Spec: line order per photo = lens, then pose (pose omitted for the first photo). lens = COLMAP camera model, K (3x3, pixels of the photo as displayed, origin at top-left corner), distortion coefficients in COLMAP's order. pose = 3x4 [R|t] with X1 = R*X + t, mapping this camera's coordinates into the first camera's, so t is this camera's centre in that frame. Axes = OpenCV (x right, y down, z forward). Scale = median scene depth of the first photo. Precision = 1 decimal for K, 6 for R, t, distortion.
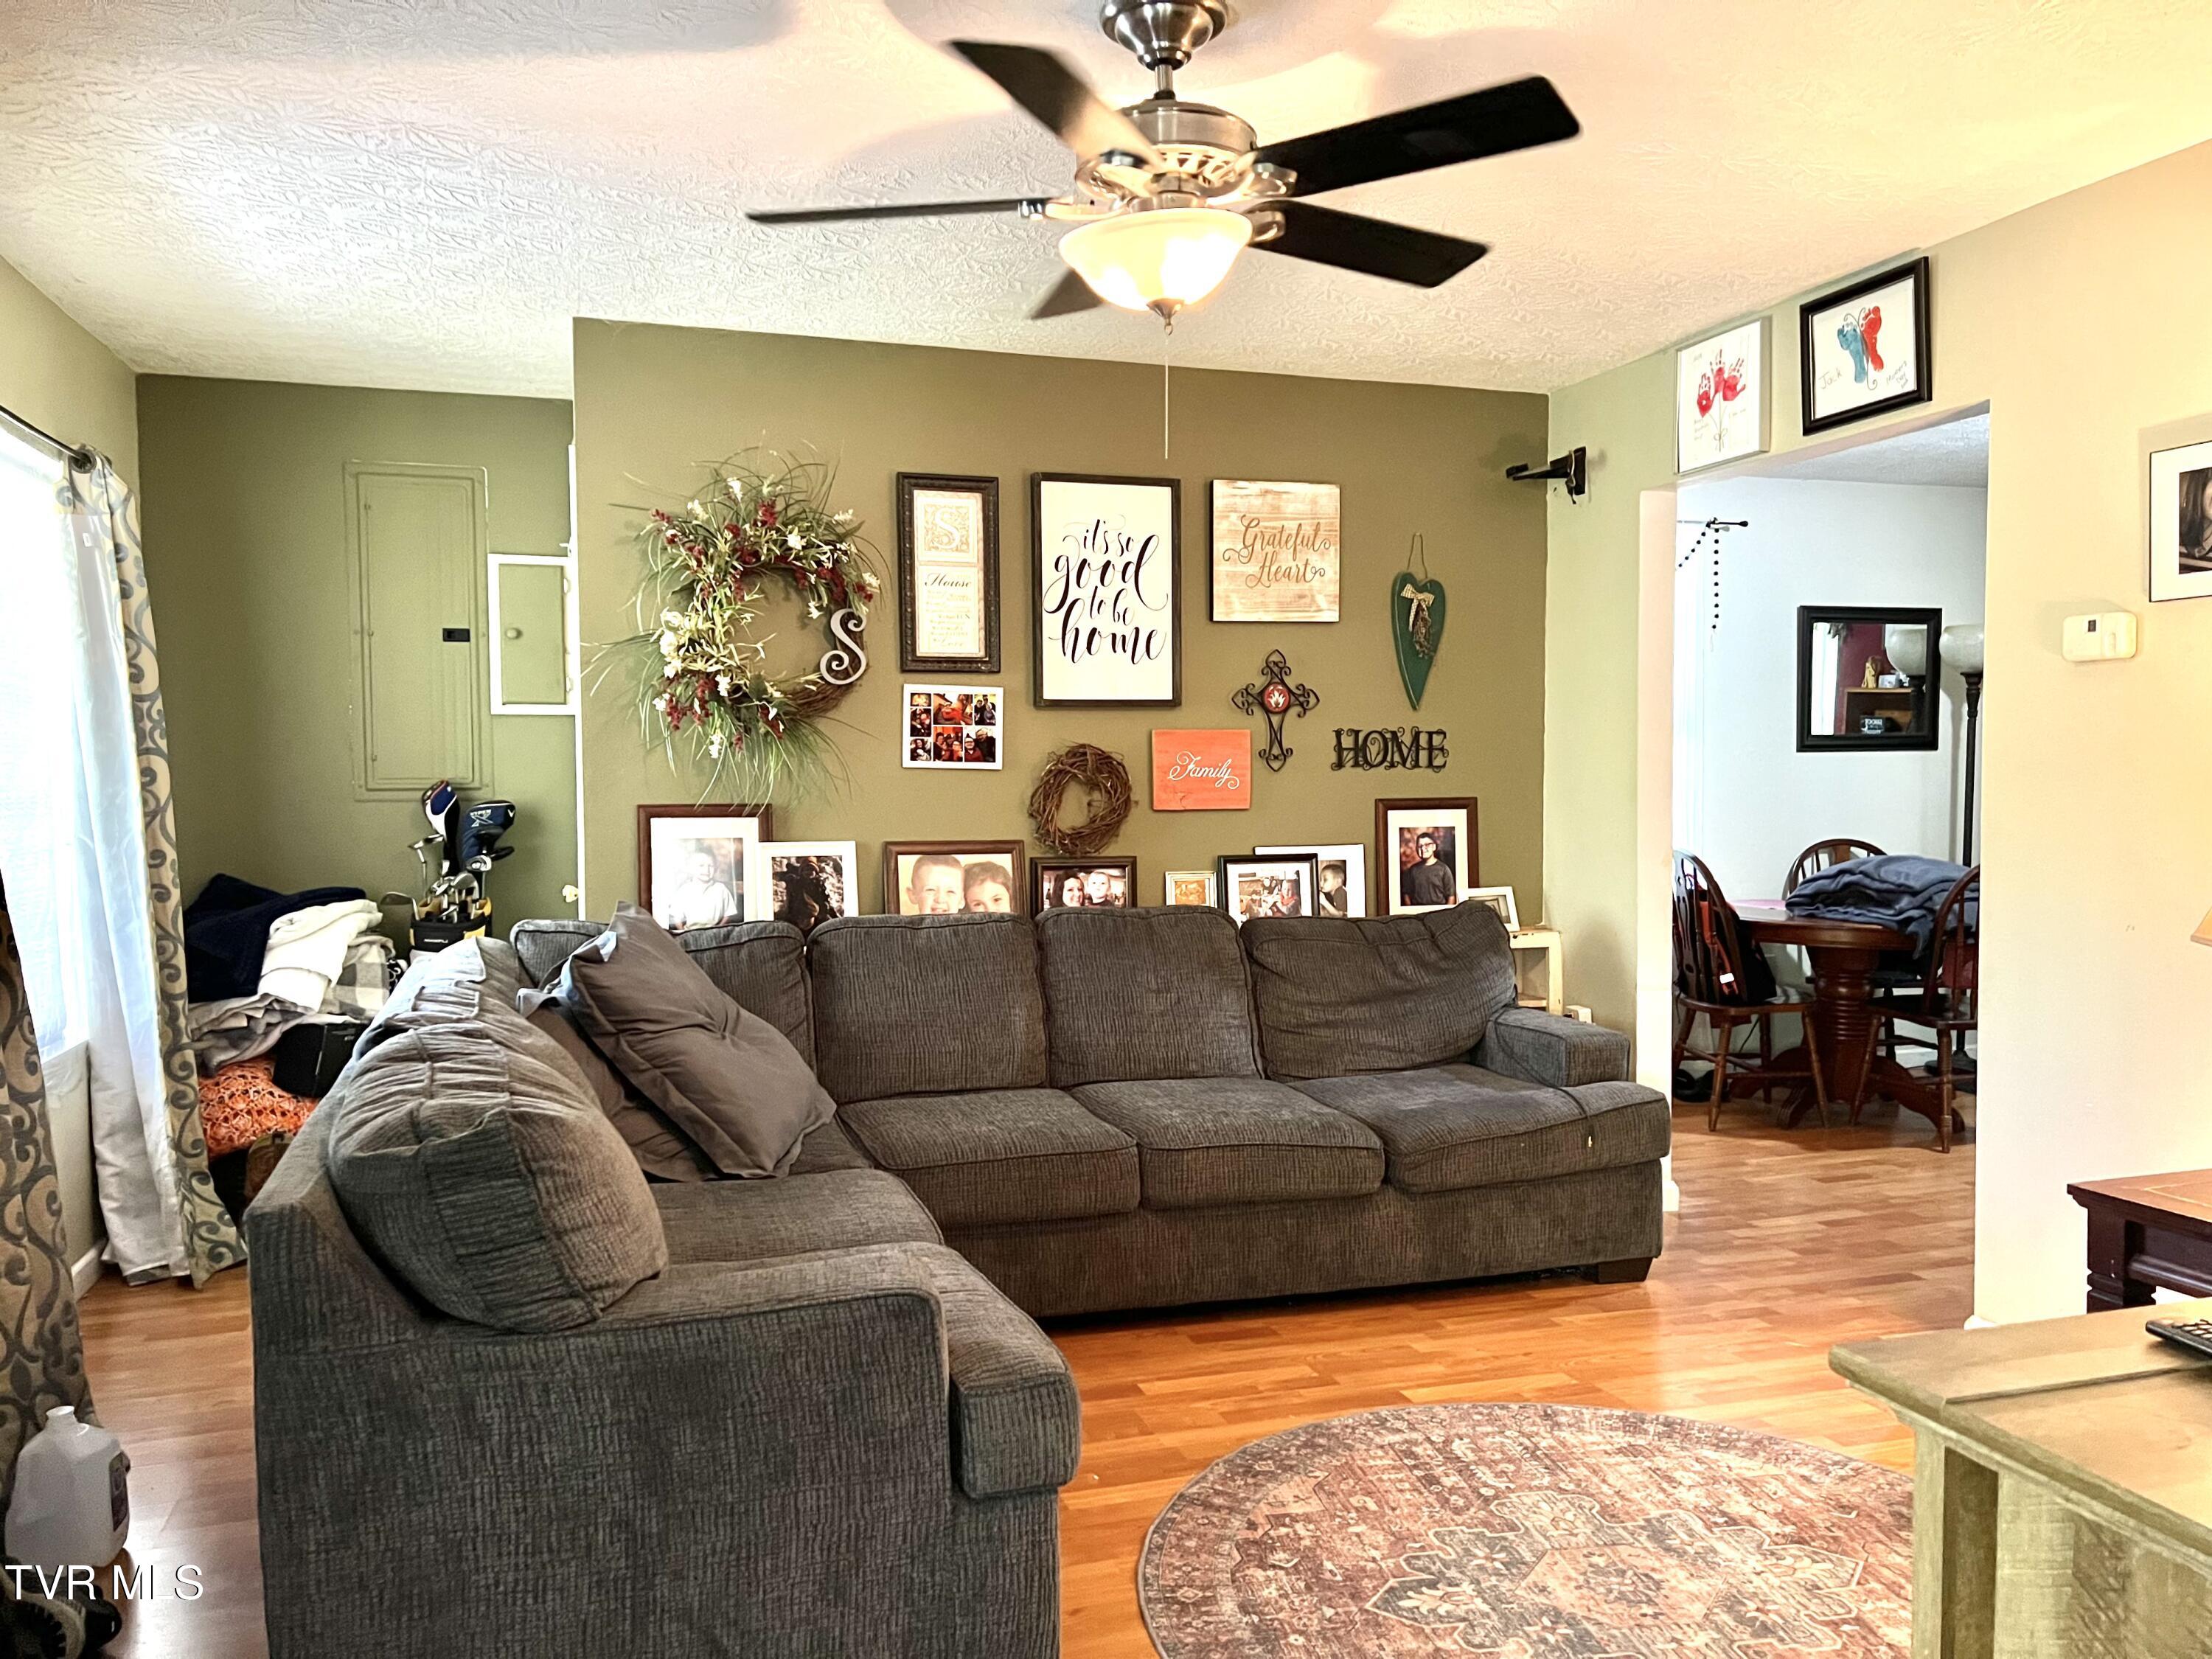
lens RADIAL K [[1655.2, 0, 1110.2], [0, 1655.2, 829.9], [0, 0, 1]] dist [0.048945, -0.045634]
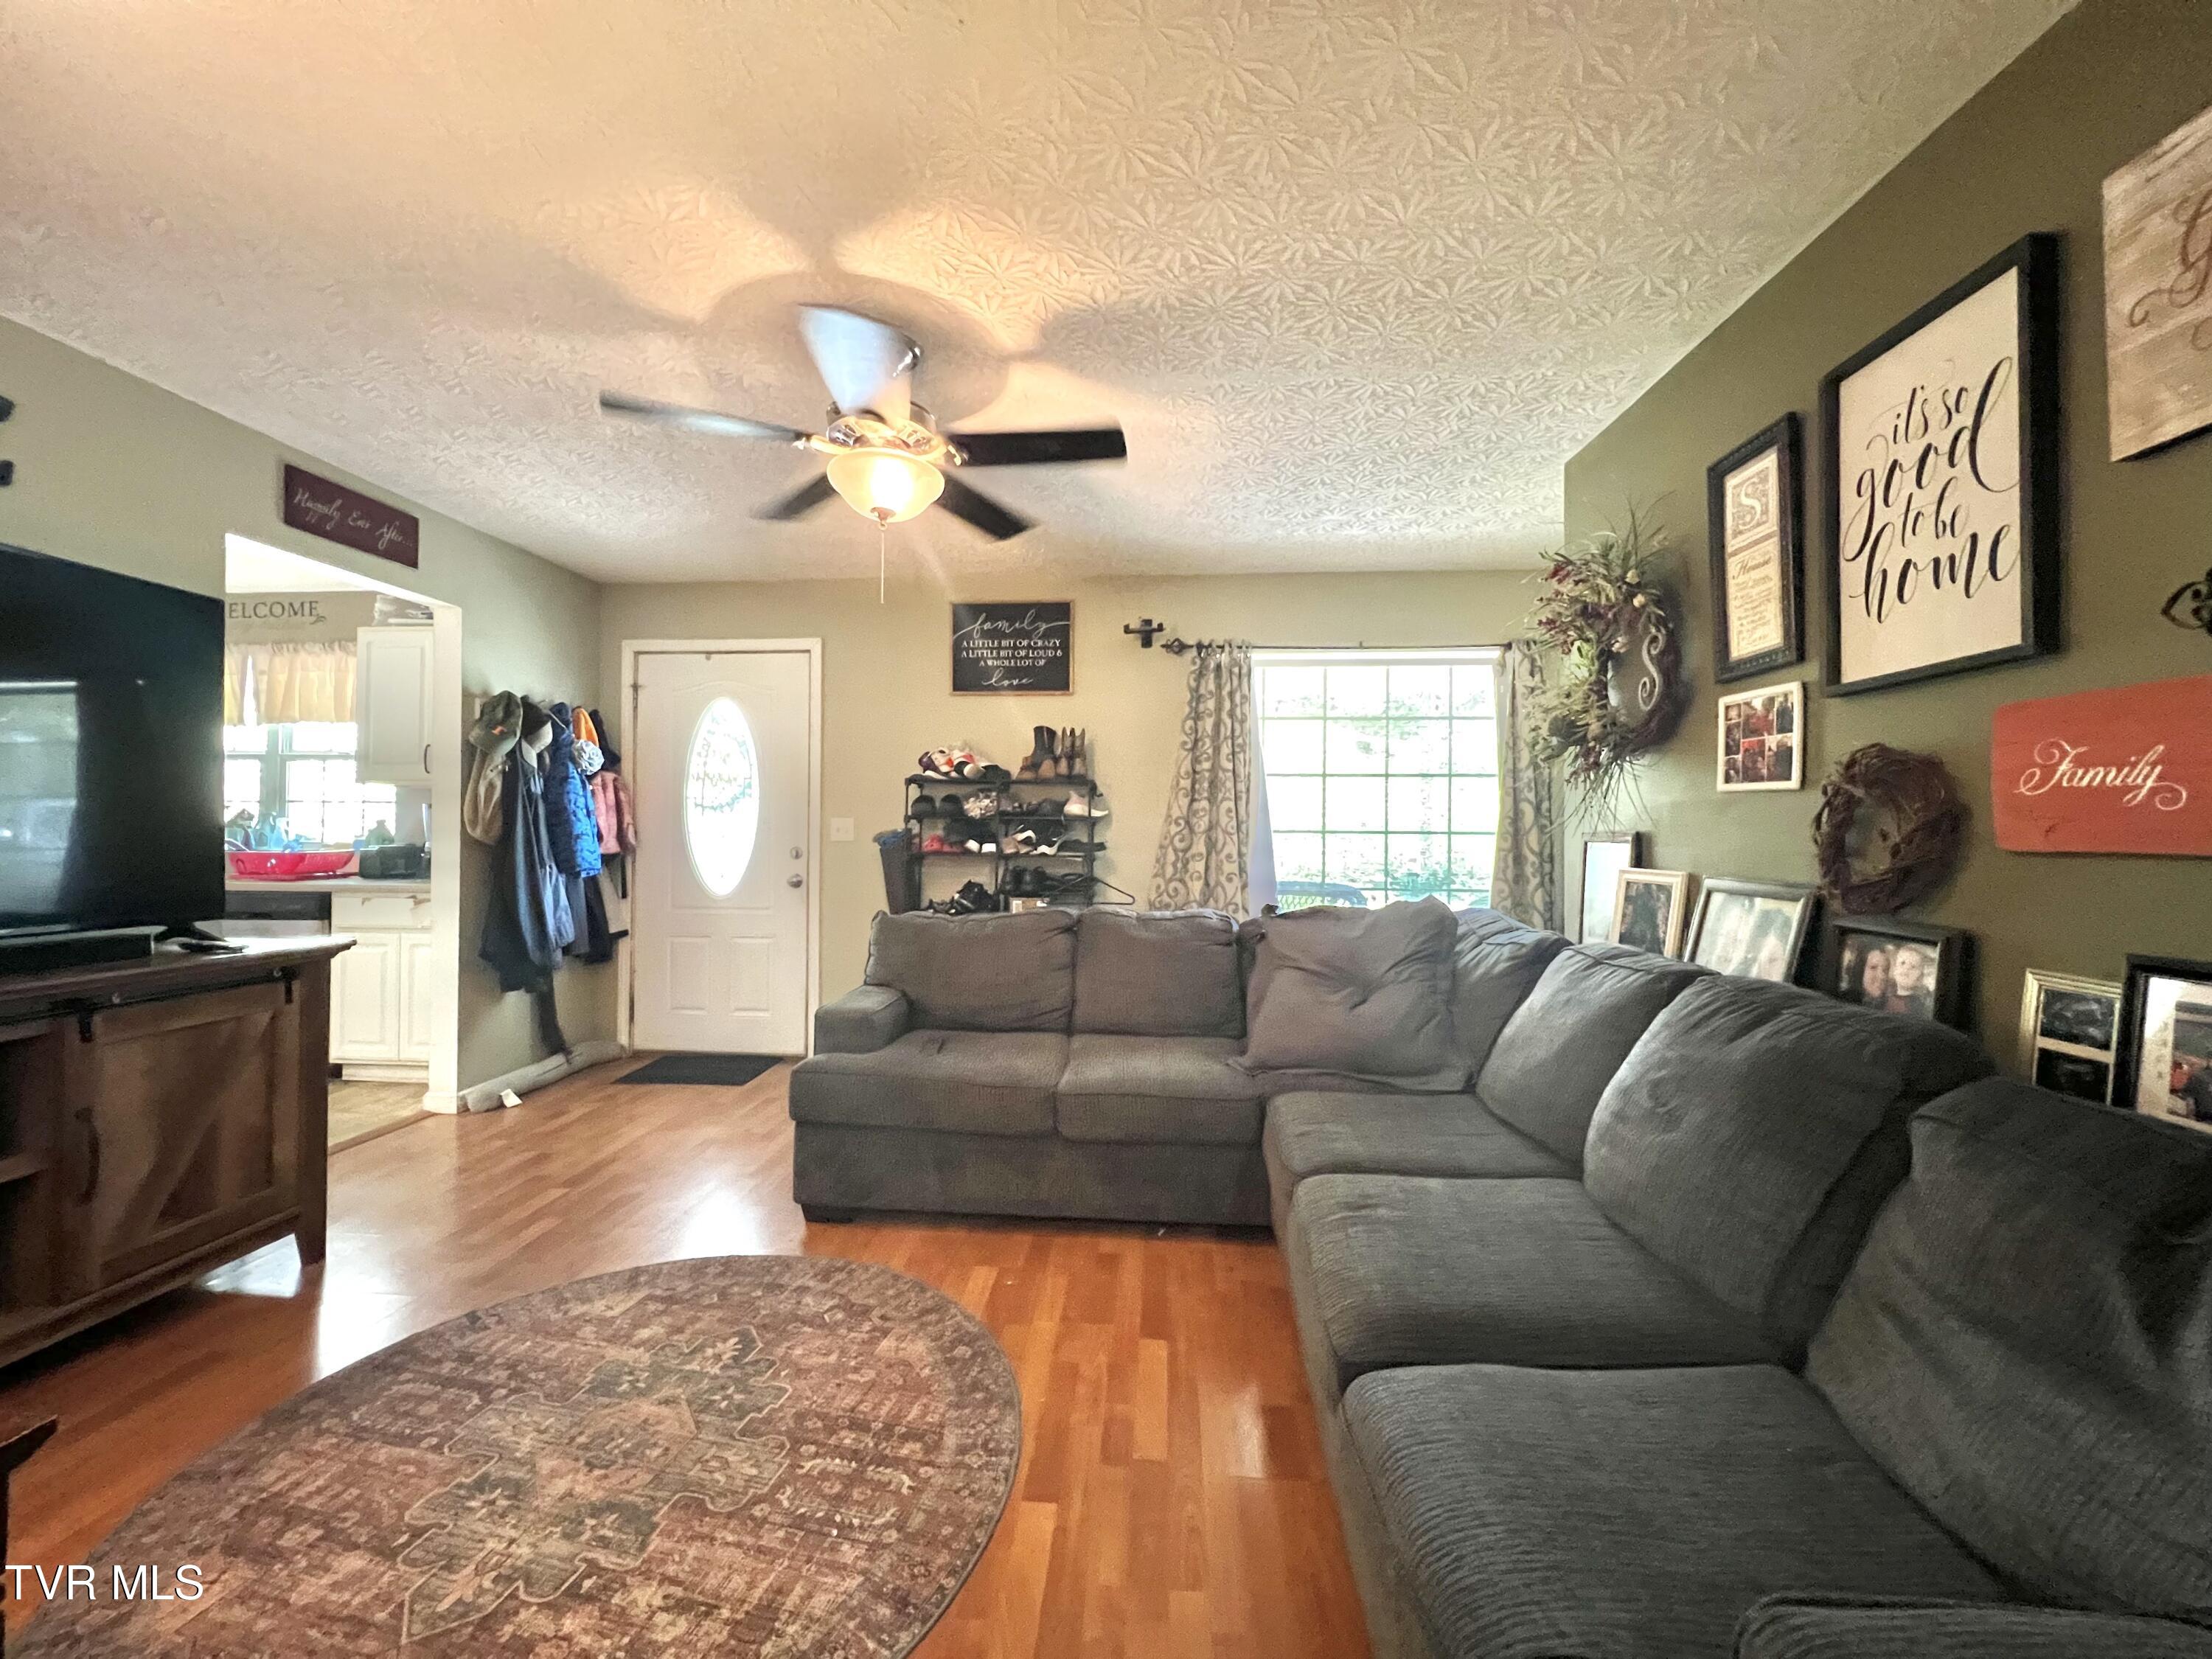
lens RADIAL K [[875.5, 0, 1104.2], [0, 875.5, 826.2], [0, 0, 1]] dist [-0.002846, 0.000362]
pose [[-0.373011, -0.002083, -0.927825, 0.435434], [-0.041244, 0.999046, 0.014338, -0.012548], [0.926910, 0.043615, -0.372741, 0.880442]]
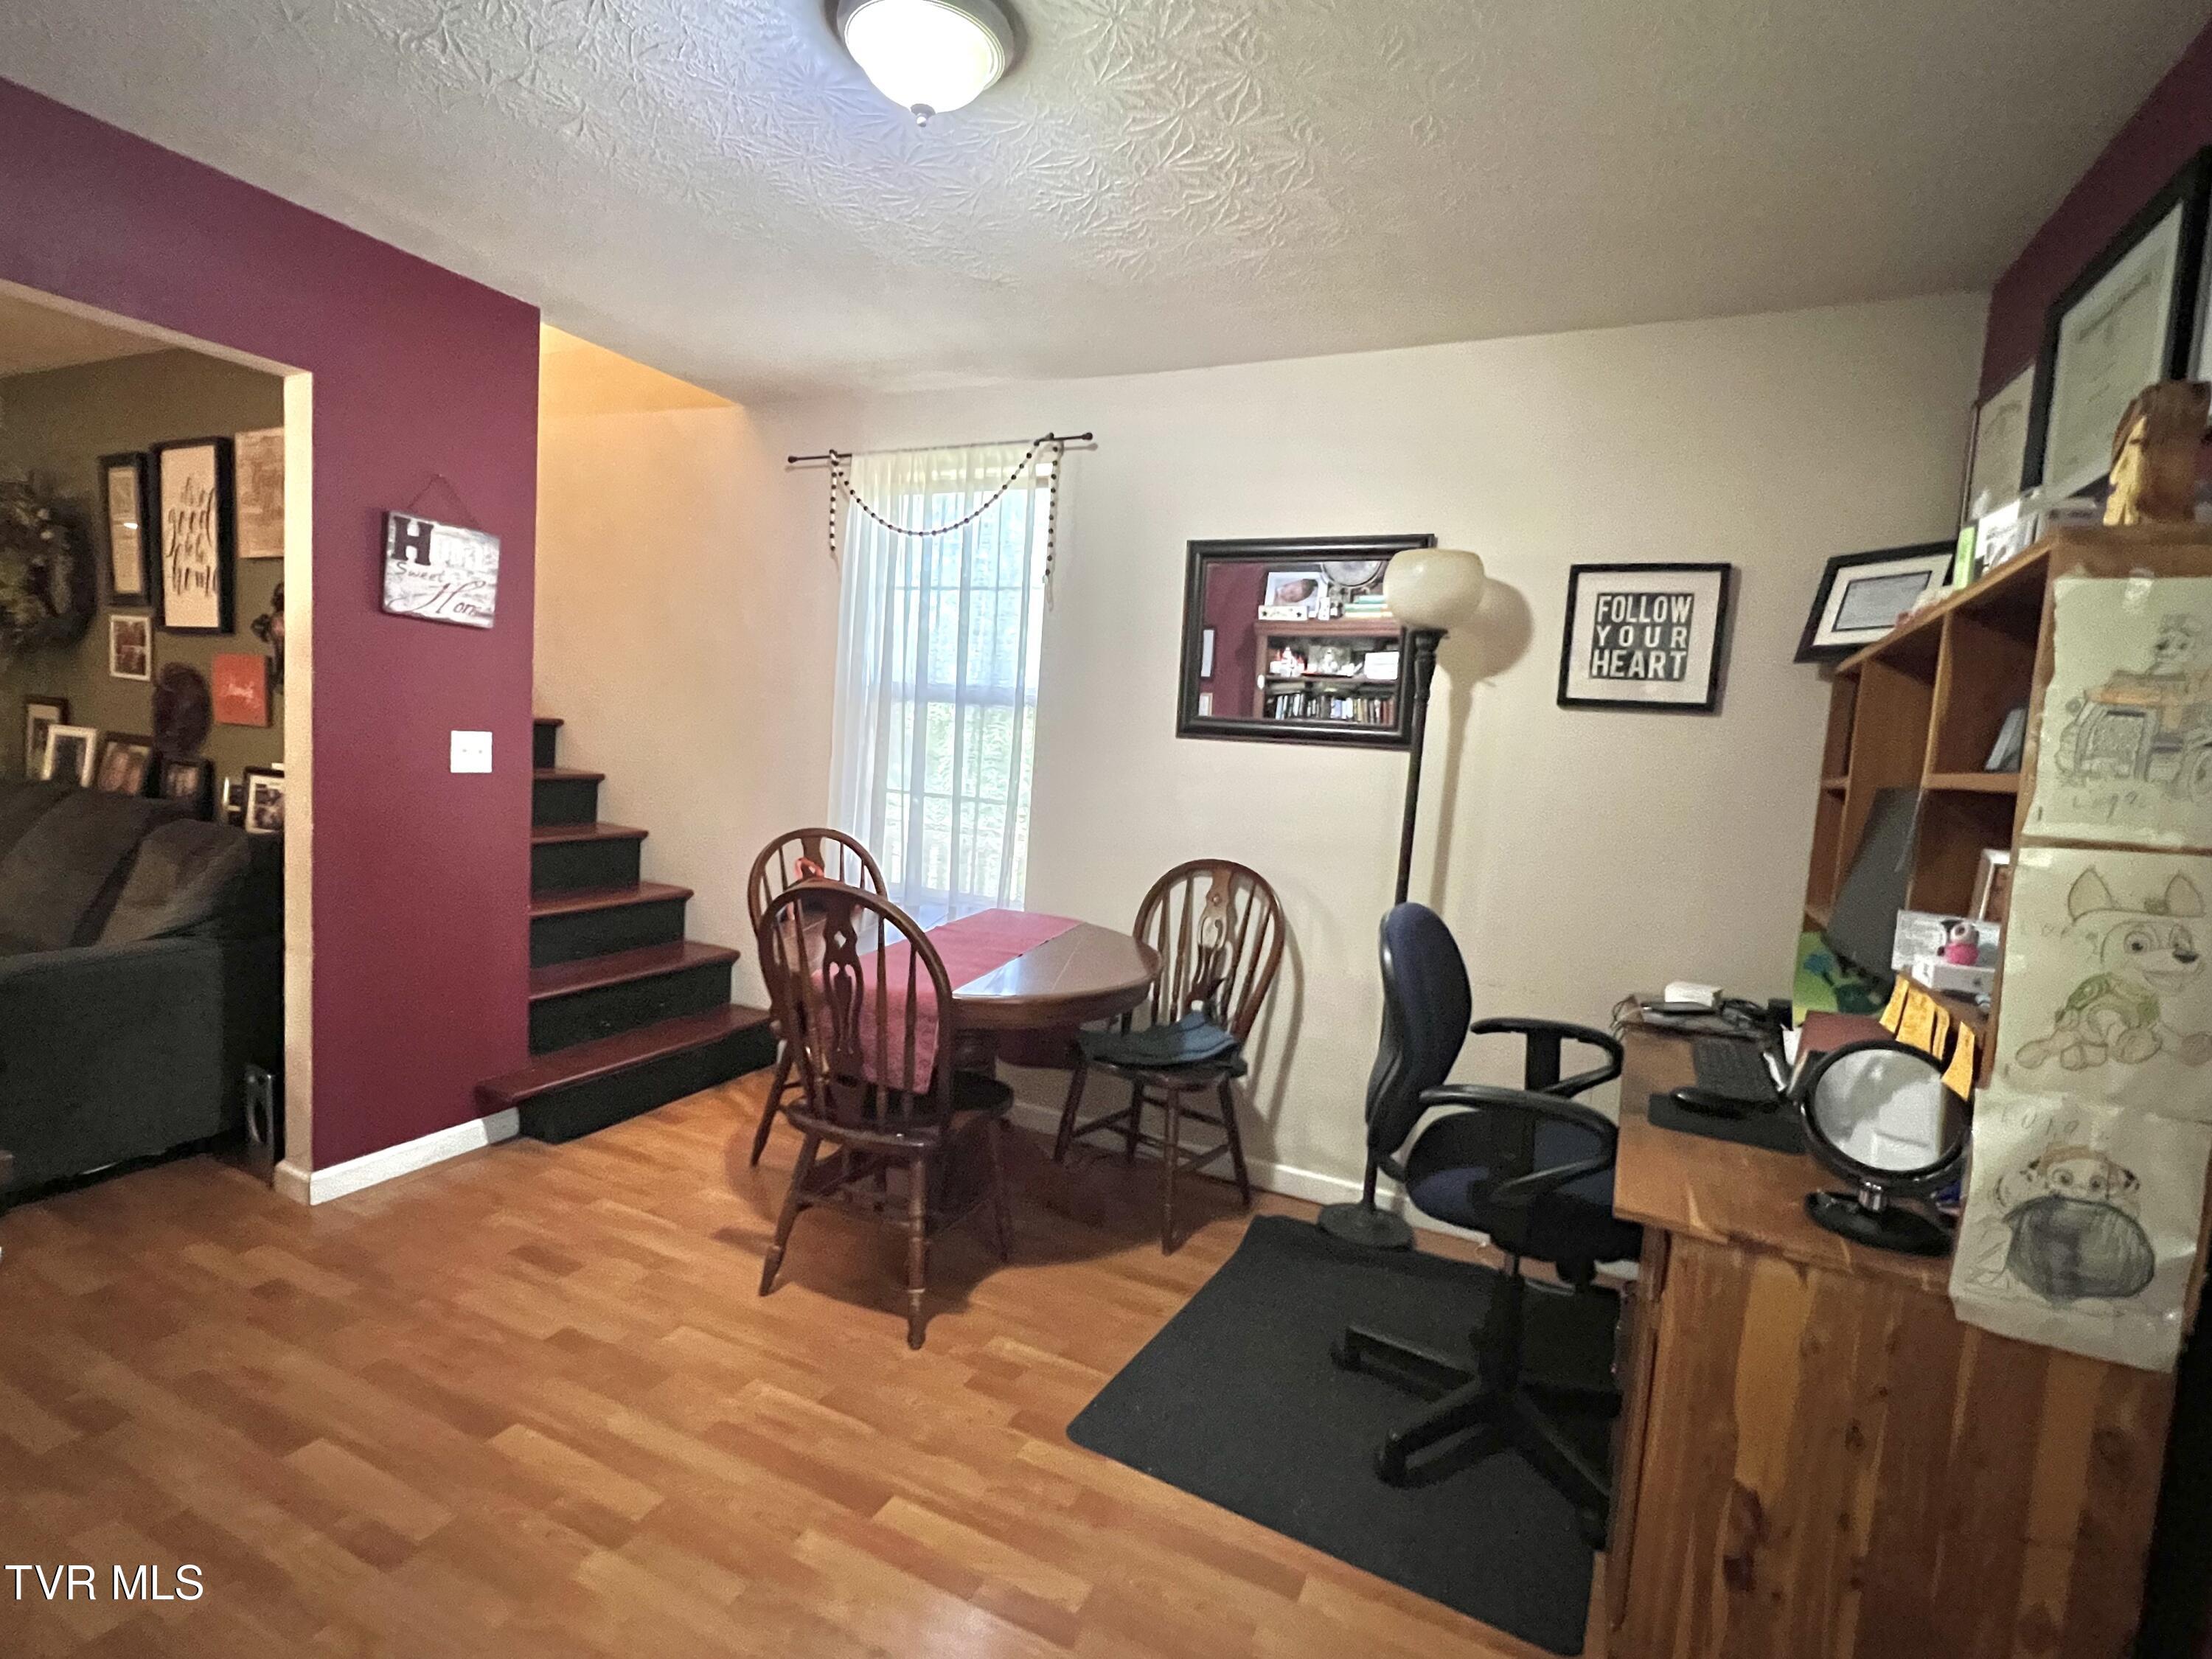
lens RADIAL K [[1057.5, 0, 1107.5], [0, 1057.5, 823.3], [0, 0, 1]] dist [-0.010750, 0.000138]
pose [[0.729339, 0.120880, -0.673389, 1.066892], [-0.095642, 0.992617, 0.074595, -0.060566], [0.677434, 0.009999, 0.735515, 0.933093]]
